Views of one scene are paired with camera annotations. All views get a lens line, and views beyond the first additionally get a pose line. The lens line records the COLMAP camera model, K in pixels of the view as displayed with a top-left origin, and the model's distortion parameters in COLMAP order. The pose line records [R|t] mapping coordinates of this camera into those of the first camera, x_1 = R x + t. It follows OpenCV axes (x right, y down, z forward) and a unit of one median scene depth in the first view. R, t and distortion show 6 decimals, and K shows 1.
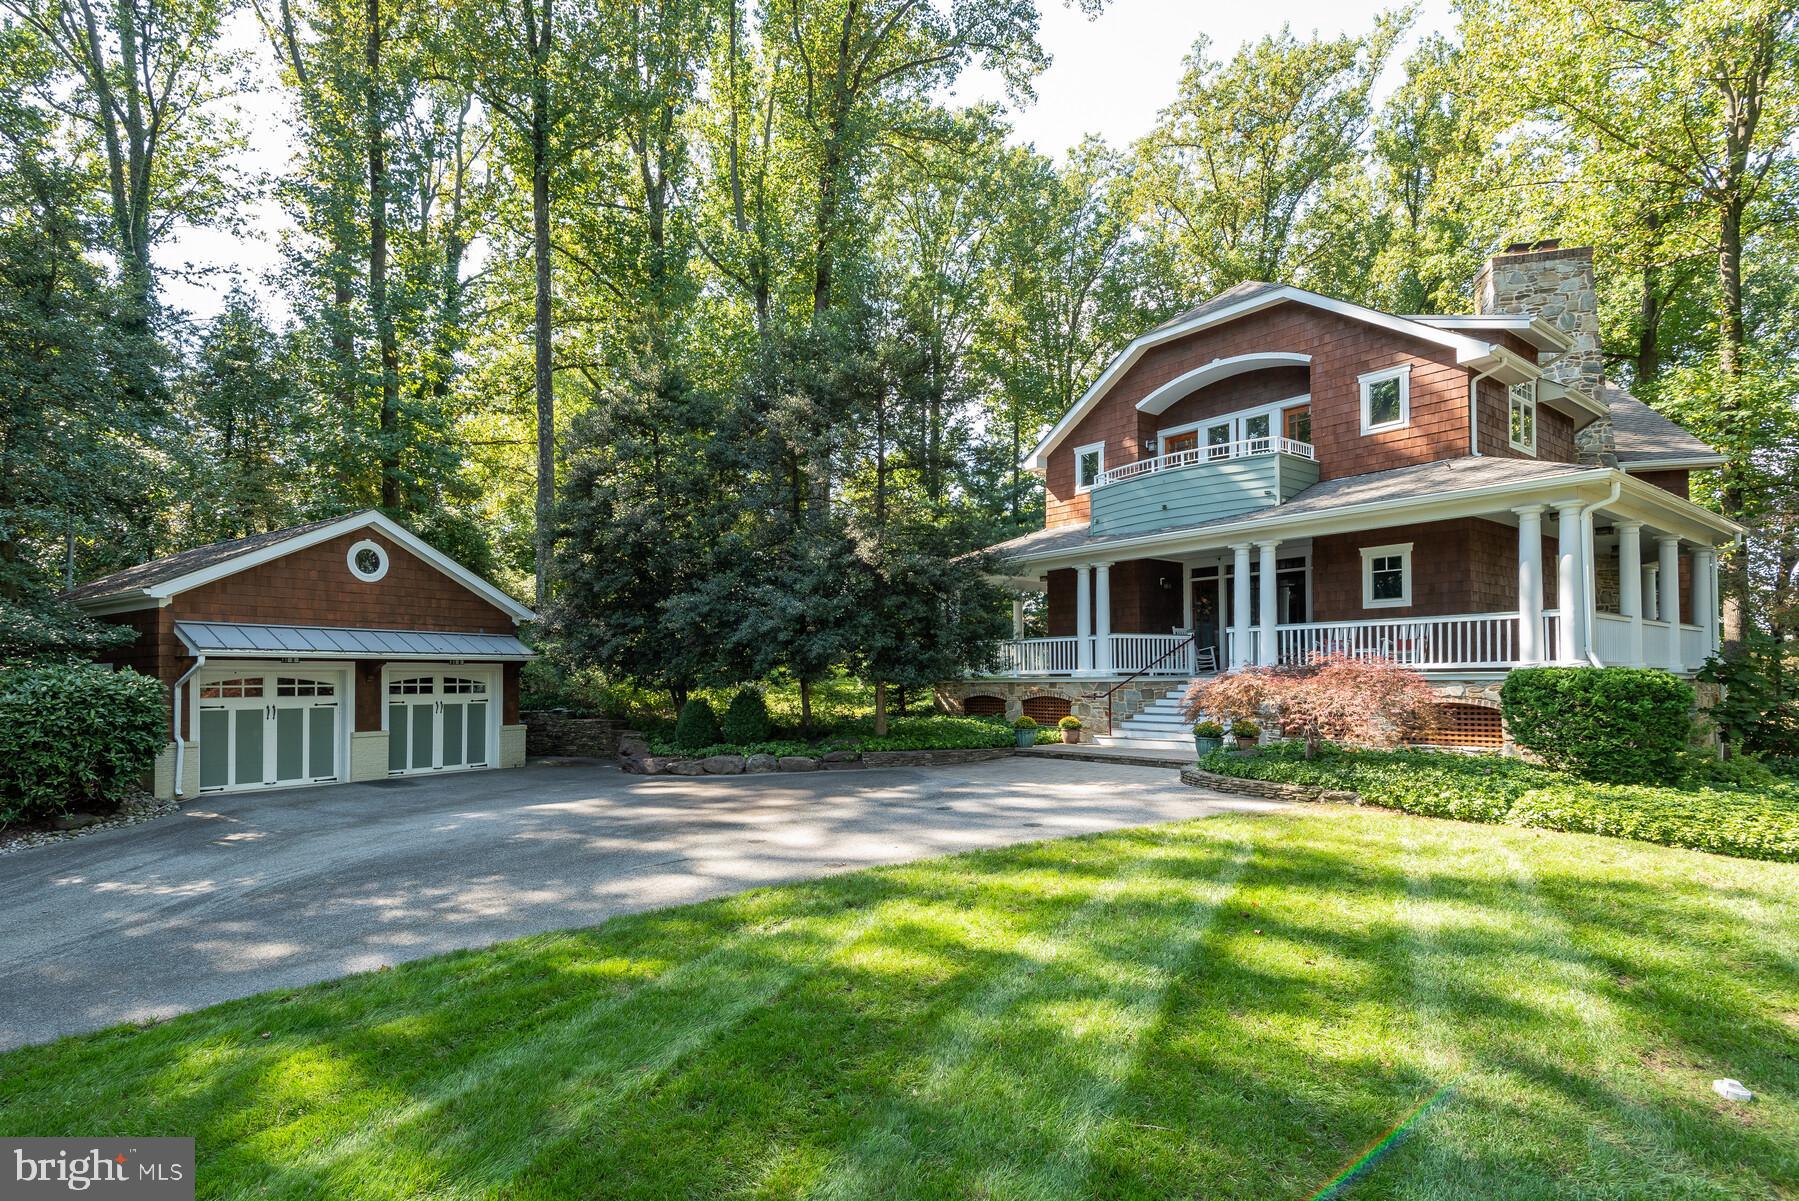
lens RADIAL K [[870.3, 0, 876.3], [0, 870.3, 676.0], [0, 0, 1]] dist [0.022810, -0.011144]
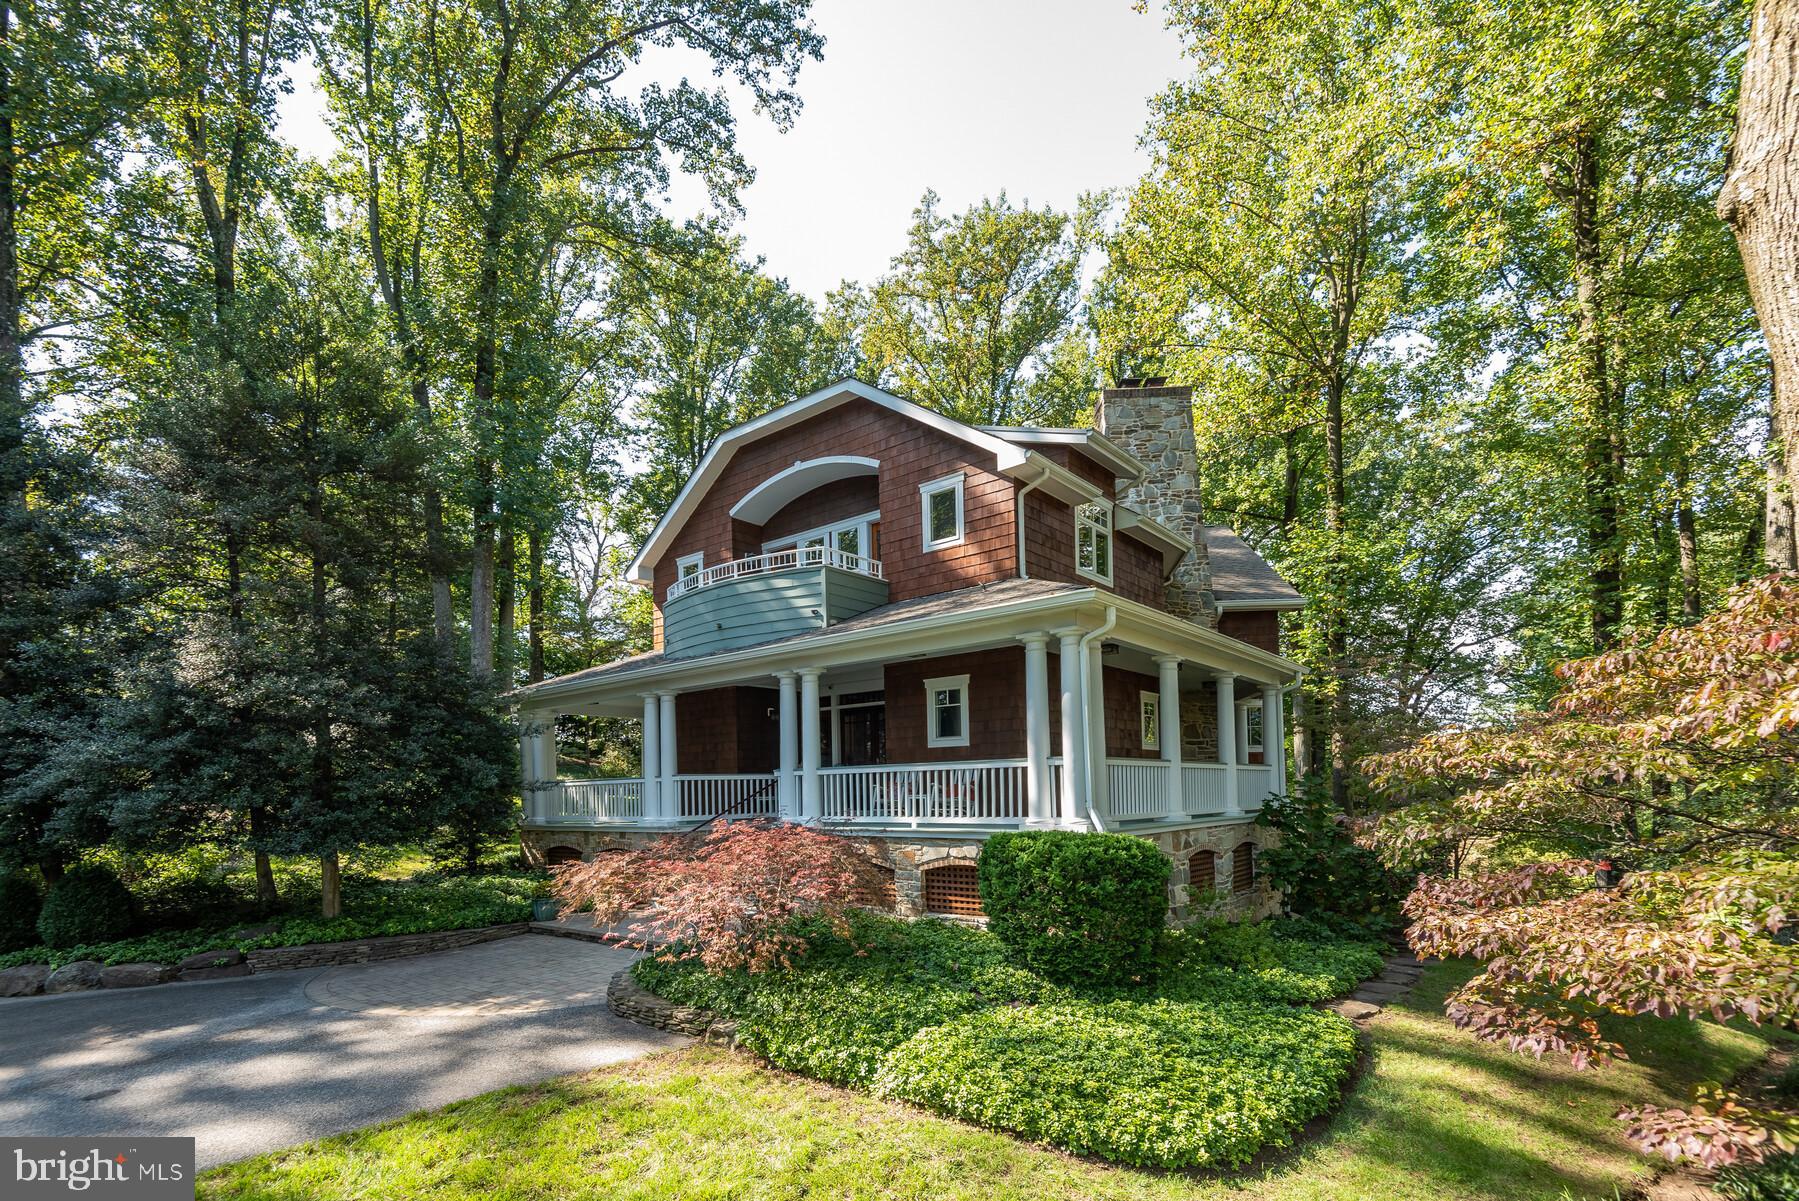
lens RADIAL K [[788.7, 0, 897.9], [0, 788.7, 778.1], [0, 0, 1]] dist [0.035813, -0.012142]
pose [[0.975886, -0.006466, 0.218183, 0.320649], [0.009108, 0.999897, -0.011103, -0.034362], [-0.218089, 0.012823, 0.975845, 0.208686]]
